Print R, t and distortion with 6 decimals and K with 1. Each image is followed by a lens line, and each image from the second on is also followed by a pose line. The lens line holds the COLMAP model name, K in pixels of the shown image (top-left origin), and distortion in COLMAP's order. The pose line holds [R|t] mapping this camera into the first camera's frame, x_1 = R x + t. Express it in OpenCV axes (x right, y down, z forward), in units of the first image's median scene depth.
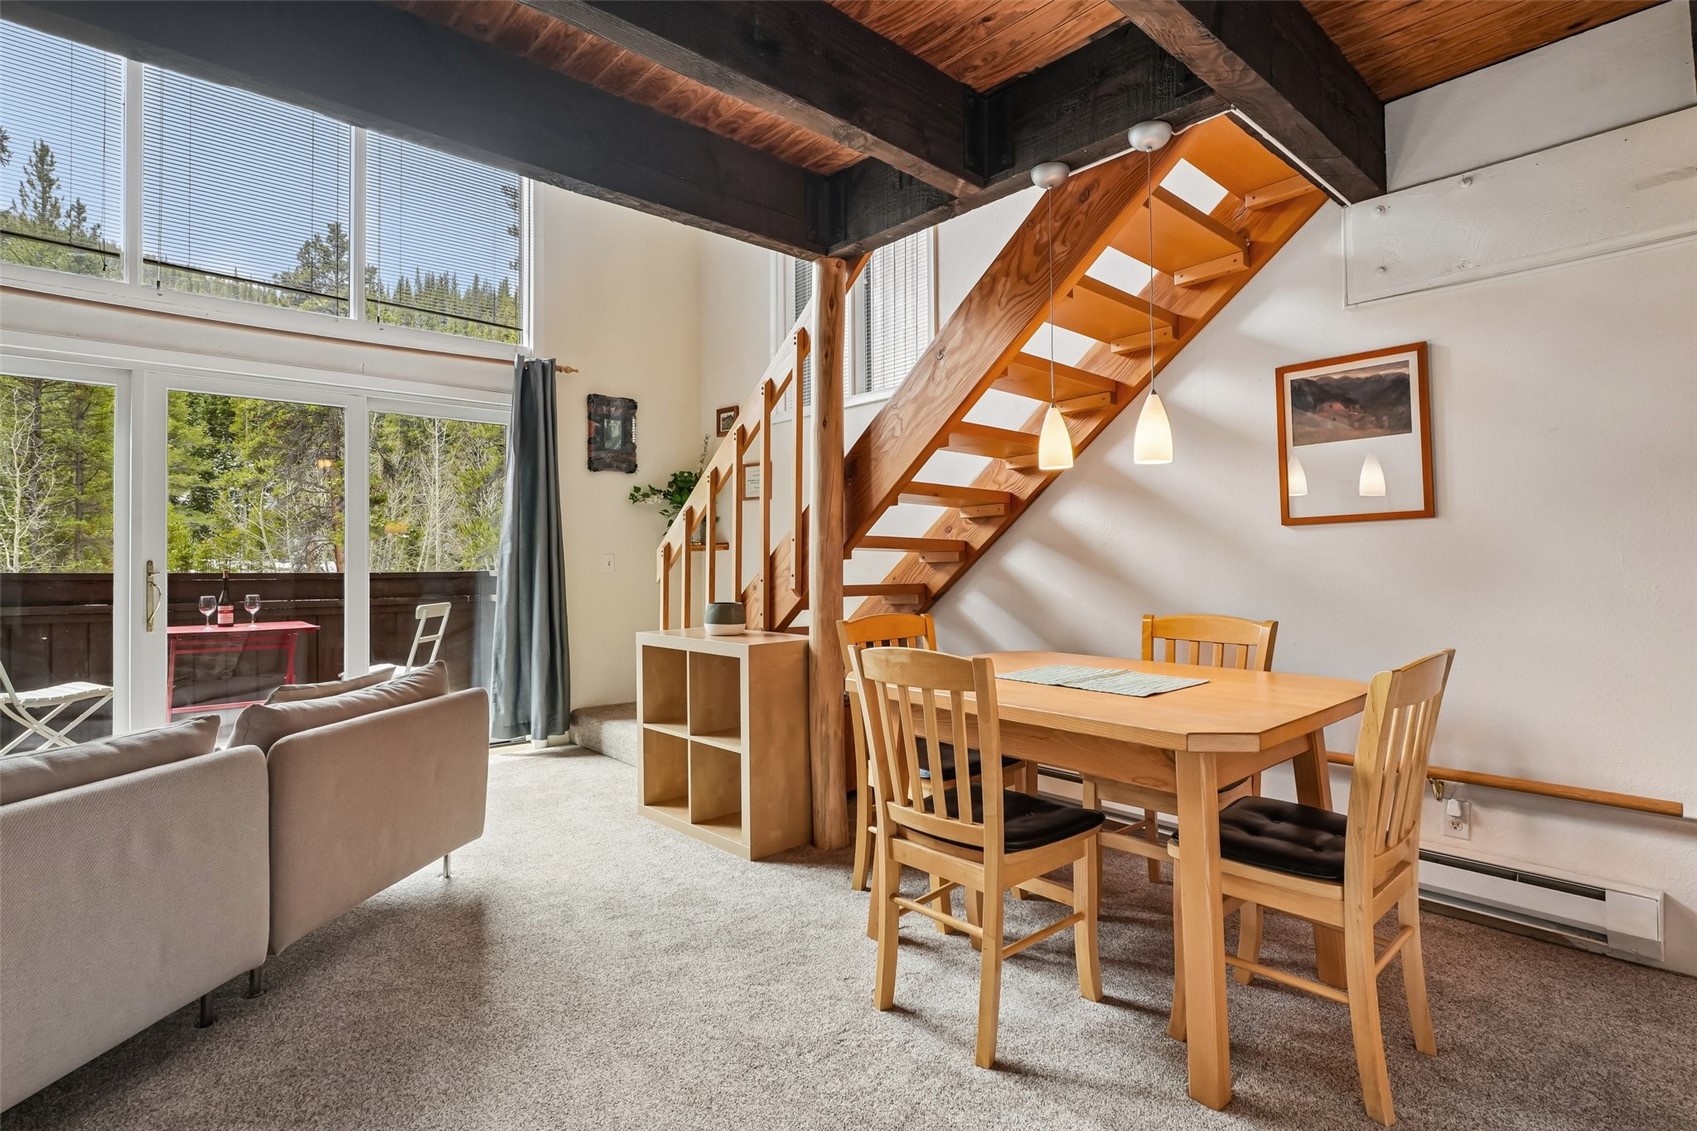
lens RADIAL K [[830.1, 0, 843.6], [0, 830.1, 554.3], [0, 0, 1]] dist [-0.025587, 0.008810]
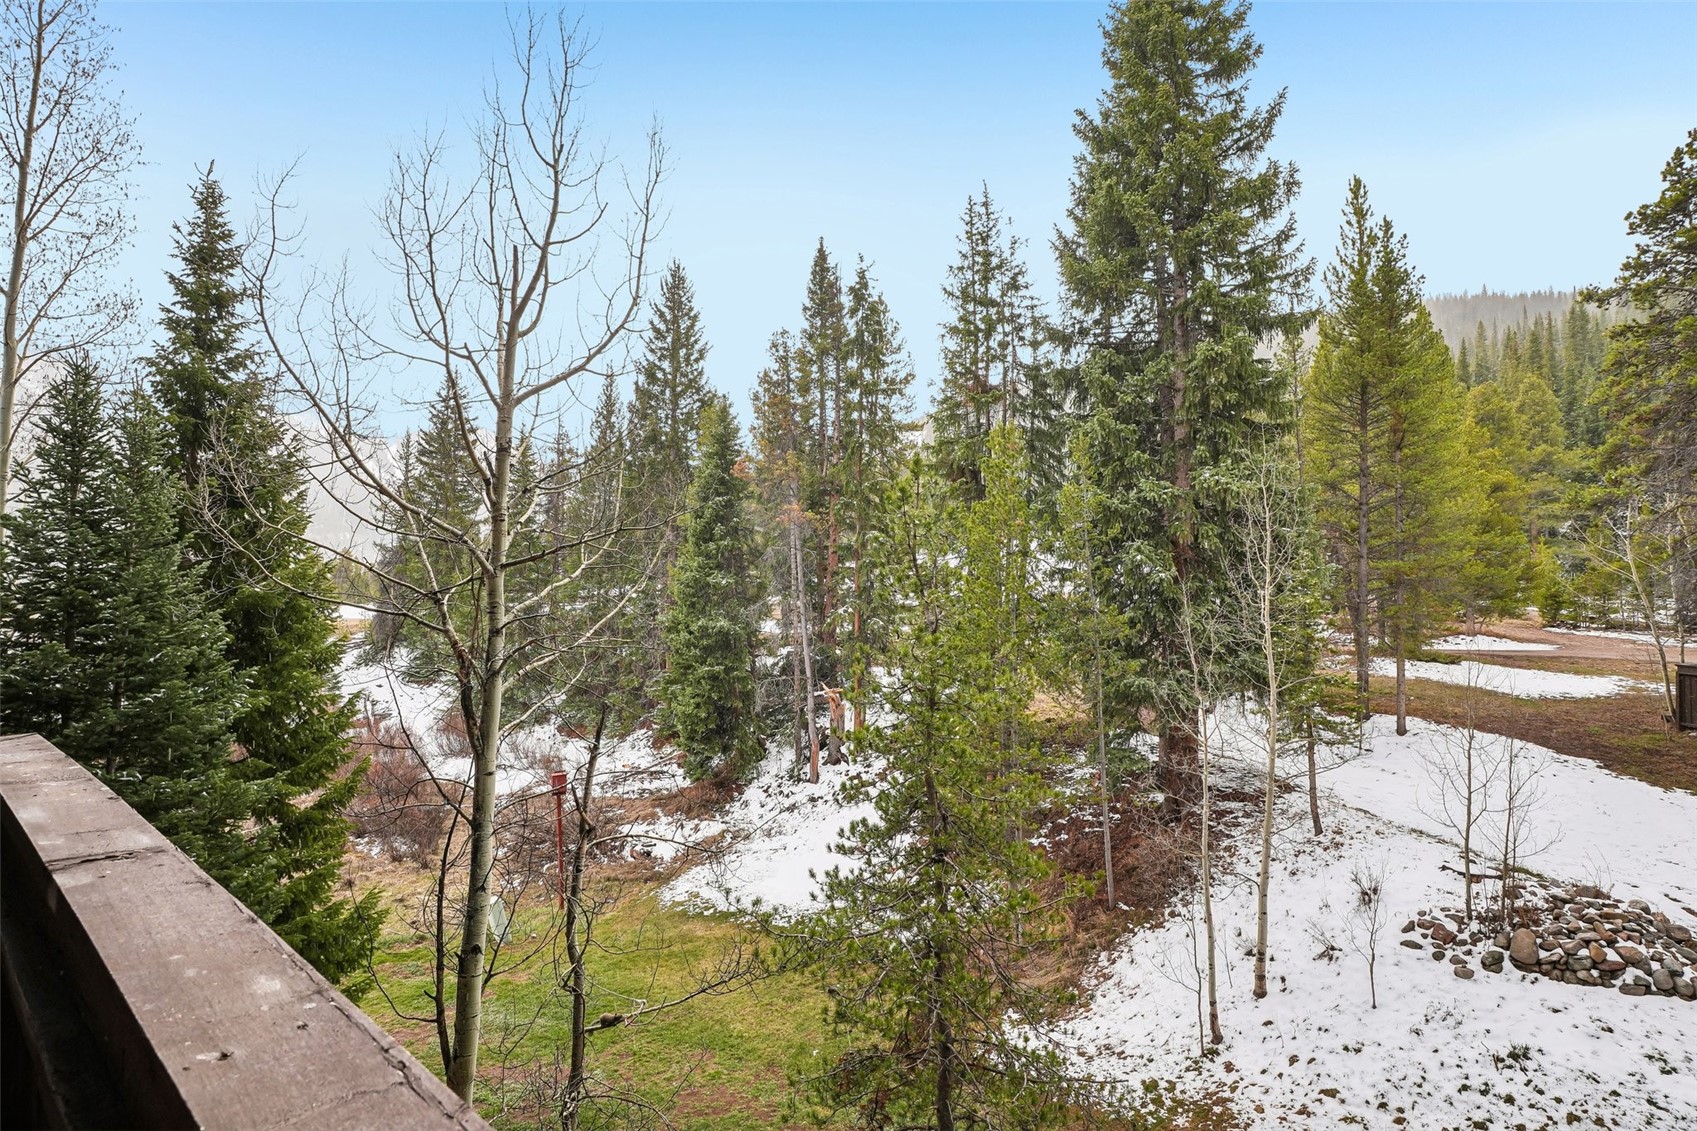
lens RADIAL K [[830.1, 0, 856.5], [0, 830.1, 580.4], [0, 0, 1]] dist [-0.025587, 0.008810]
pose [[0.165752, -0.014637, -0.986059, -0.929928], [0.004413, 0.999891, -0.014100, -0.066483], [0.986158, -0.002014, 0.165799, 1.909821]]
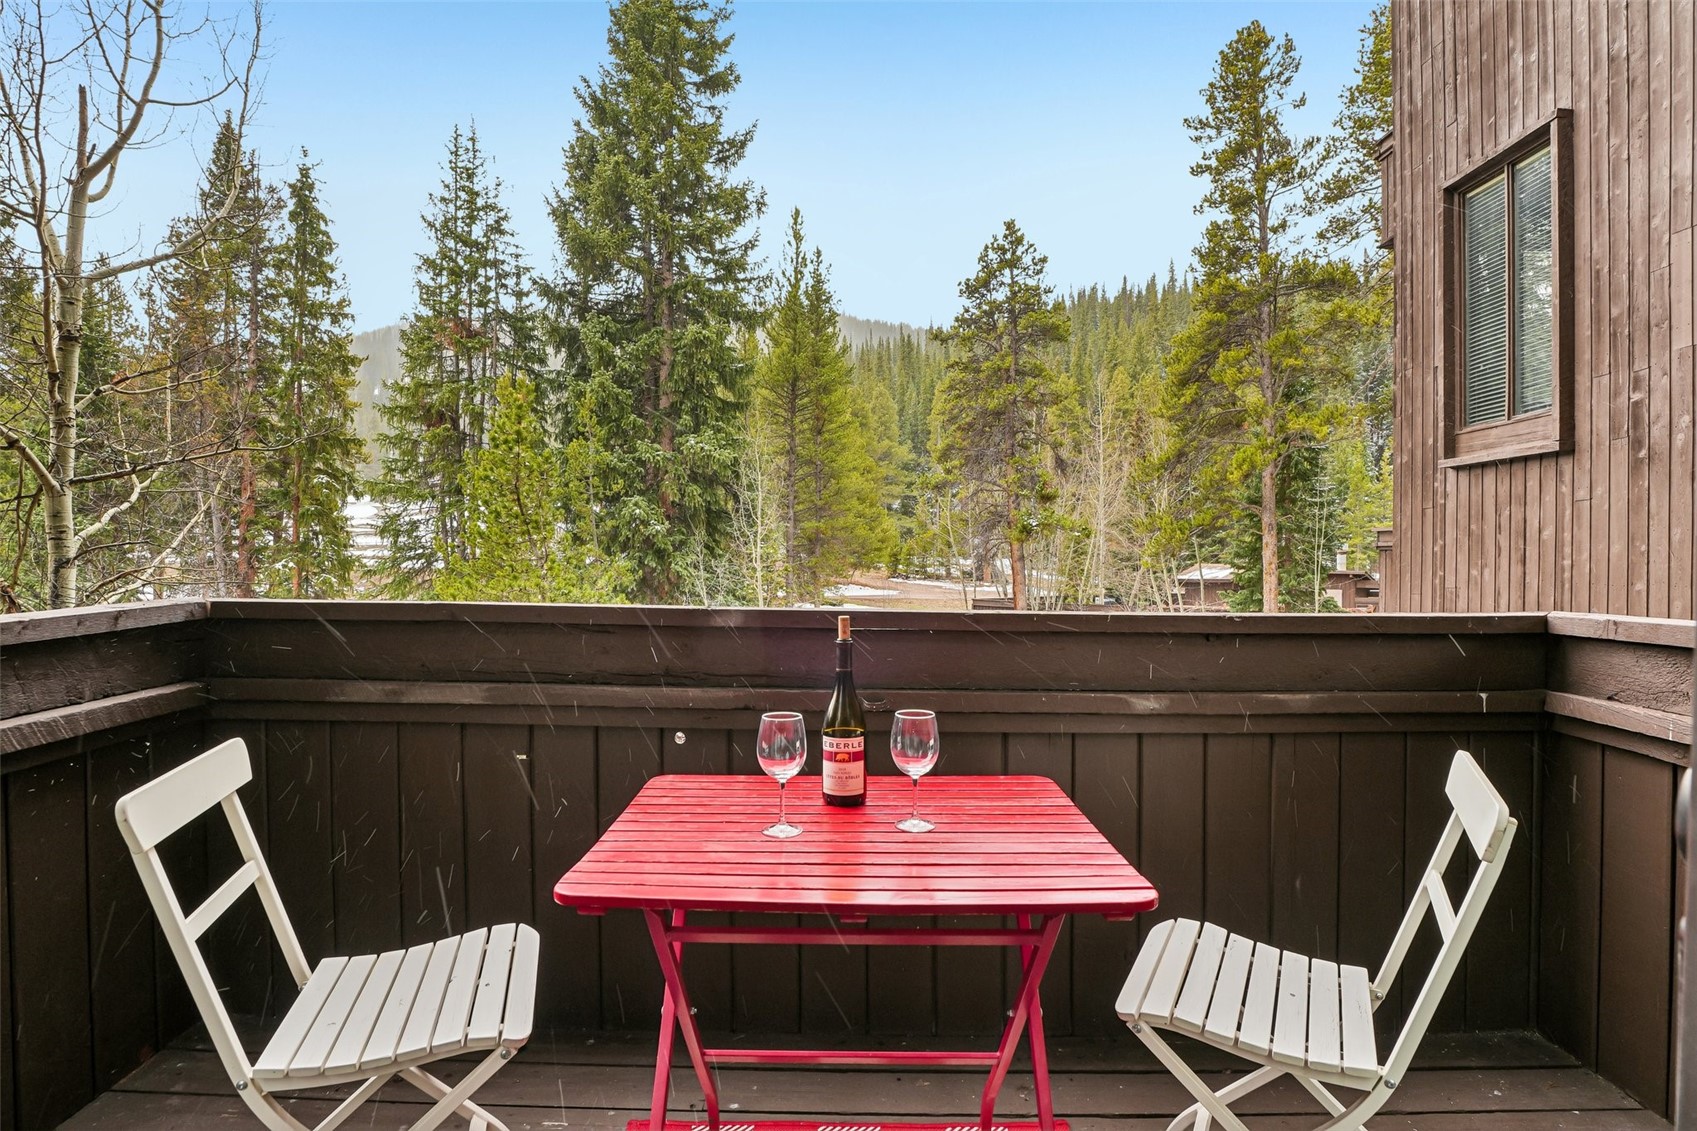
lens RADIAL K [[830.1, 0, 837.4], [0, 830.1, 558.9], [0, 0, 1]] dist [-0.025587, 0.008810]
pose [[0.731337, 0.009282, -0.681953, -0.864104], [-0.003753, 0.999947, 0.009586, -0.011637], [0.682006, -0.004451, 0.731333, 1.228159]]
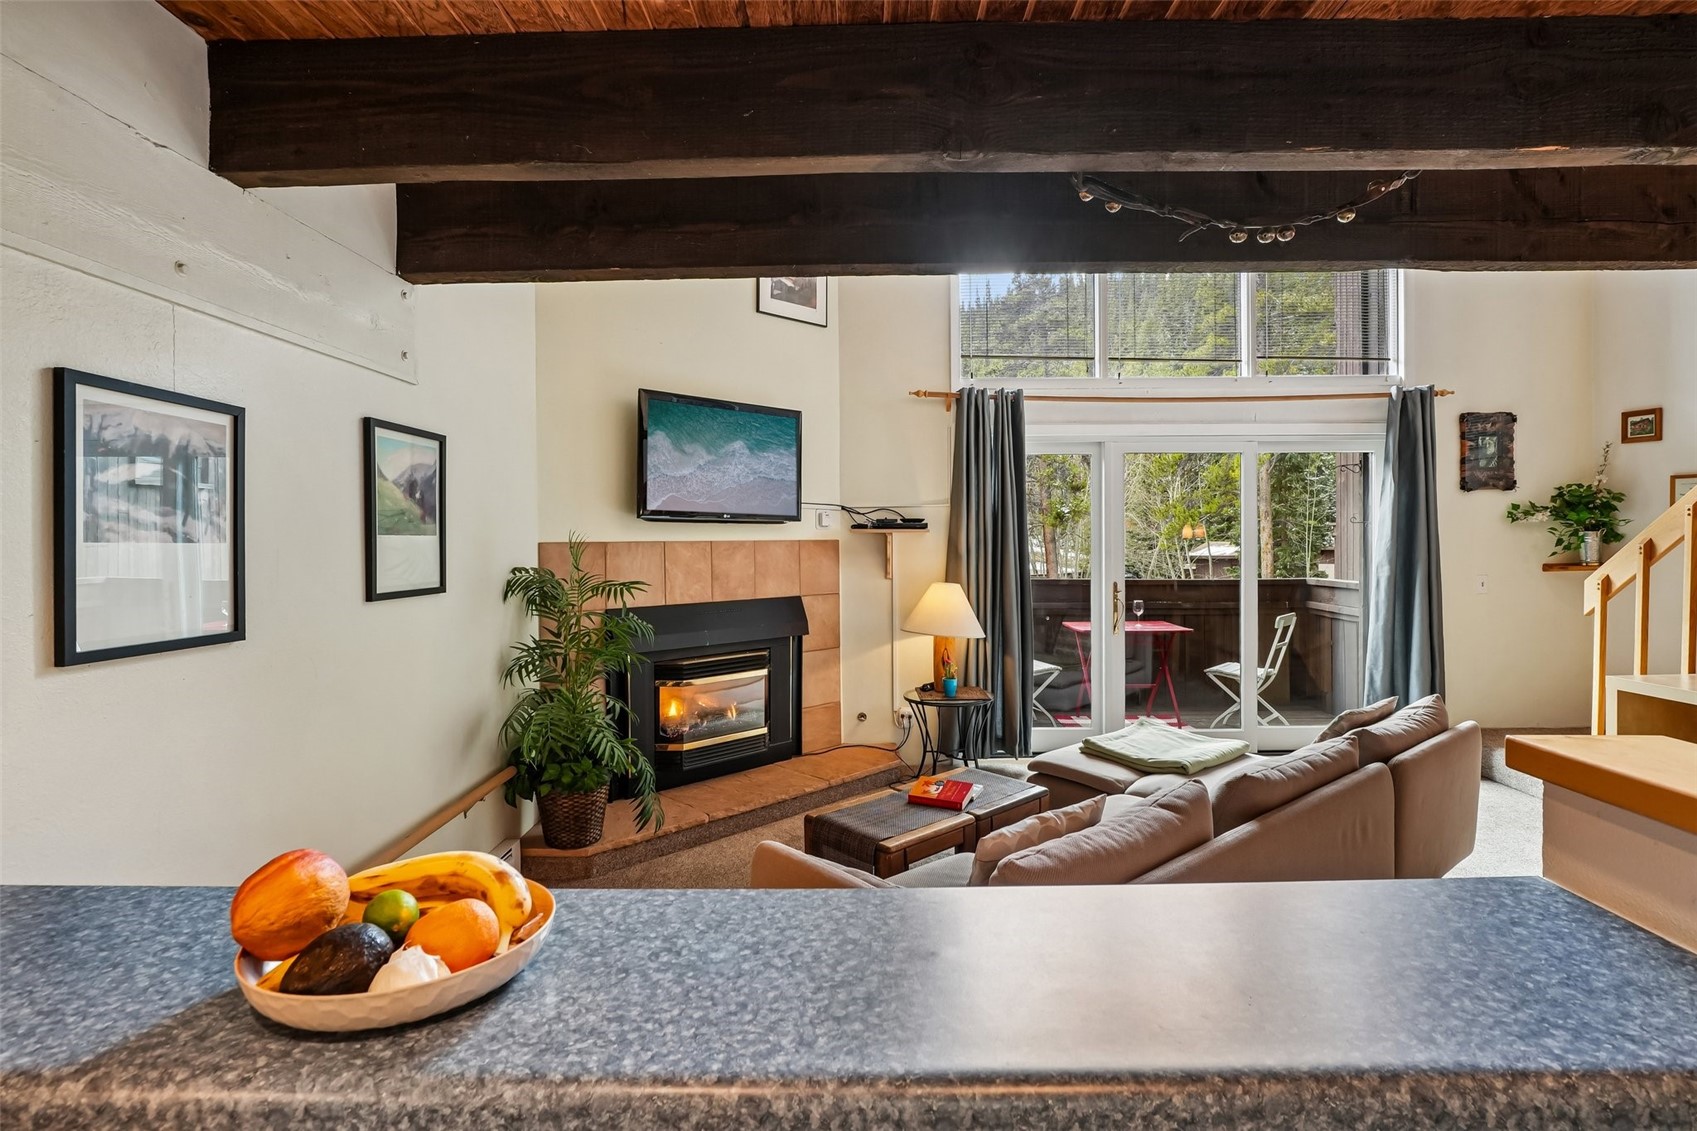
lens RADIAL K [[830.1, 0, 846.8], [0, 830.1, 548.9], [0, 0, 1]] dist [-0.025587, 0.008810]
pose [[0.730921, 0.009303, -0.682398, -0.290850], [0.008346, 0.999710, 0.022569, -0.099768], [0.682411, -0.022191, 0.730632, -0.367191]]
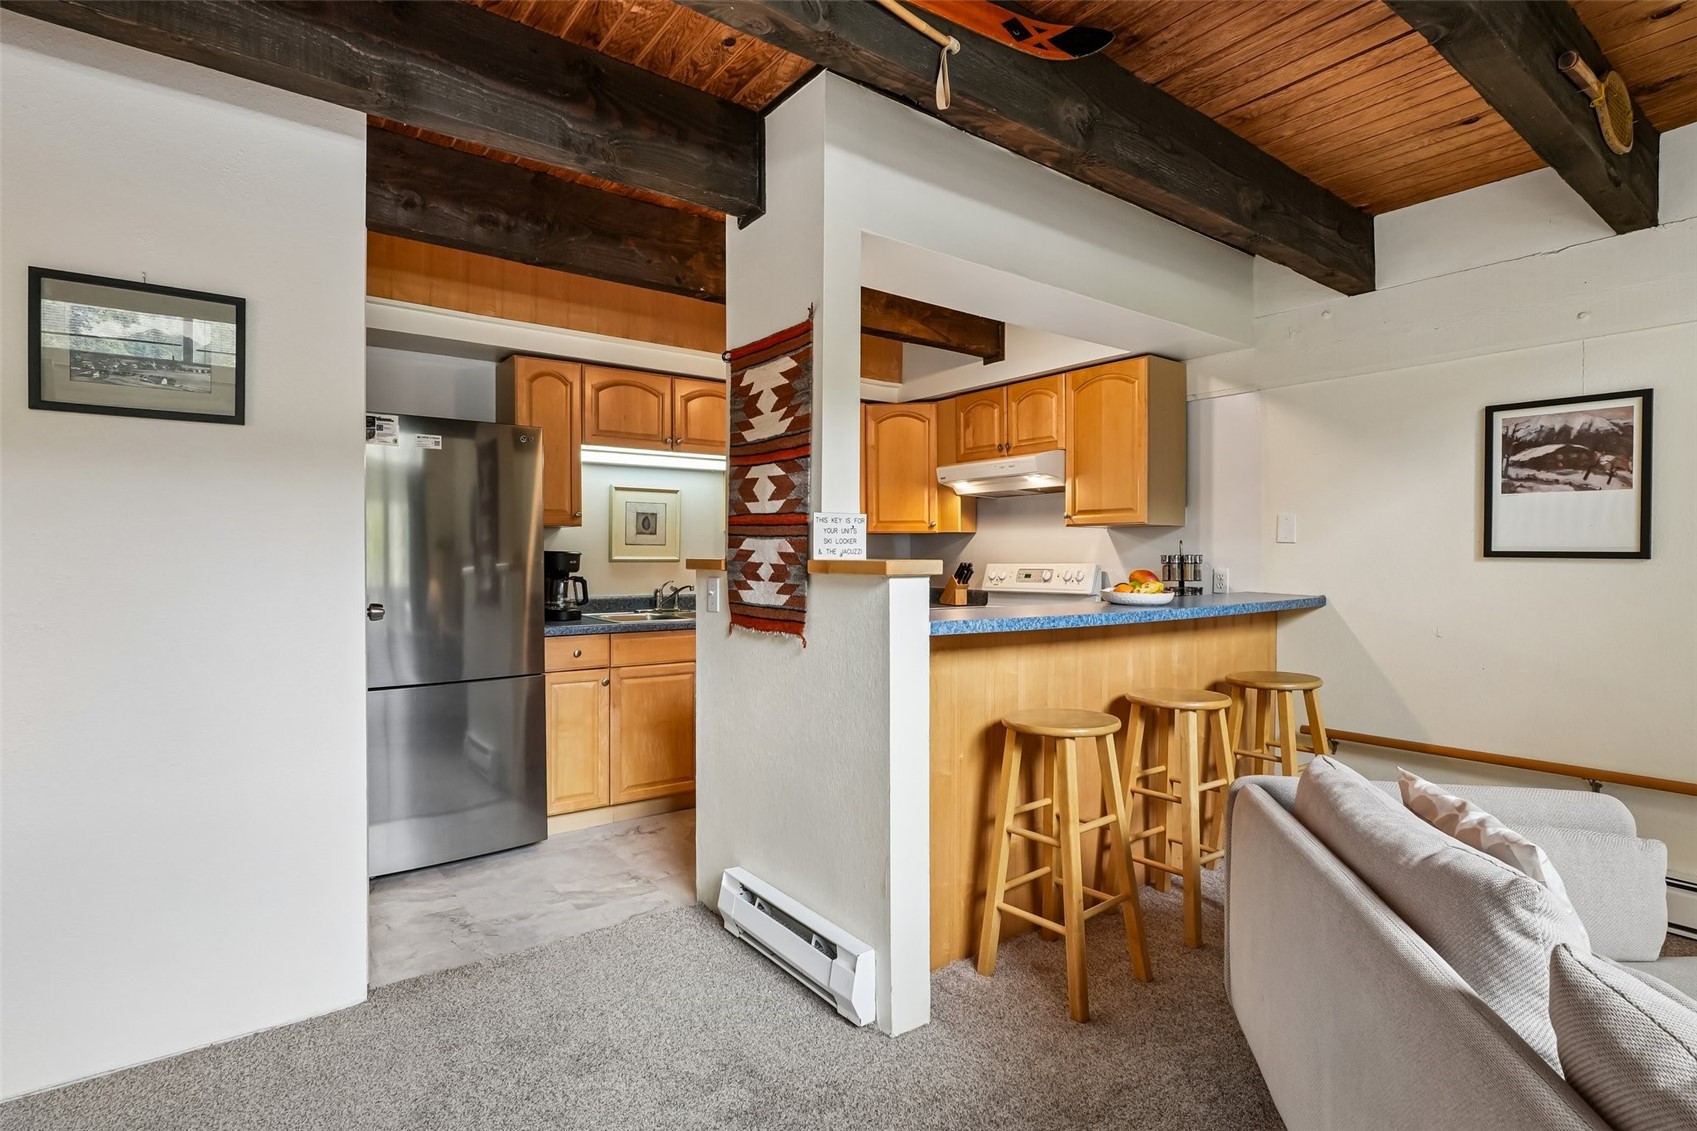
lens RADIAL K [[830.1, 0, 843.8], [0, 830.1, 554.8], [0, 0, 1]] dist [-0.025587, 0.008810]
pose [[-0.995609, 0.004412, 0.093503, -0.299083], [0.003544, 0.999949, -0.009454, -0.018874], [-0.093539, -0.009081, -0.995574, 0.704213]]
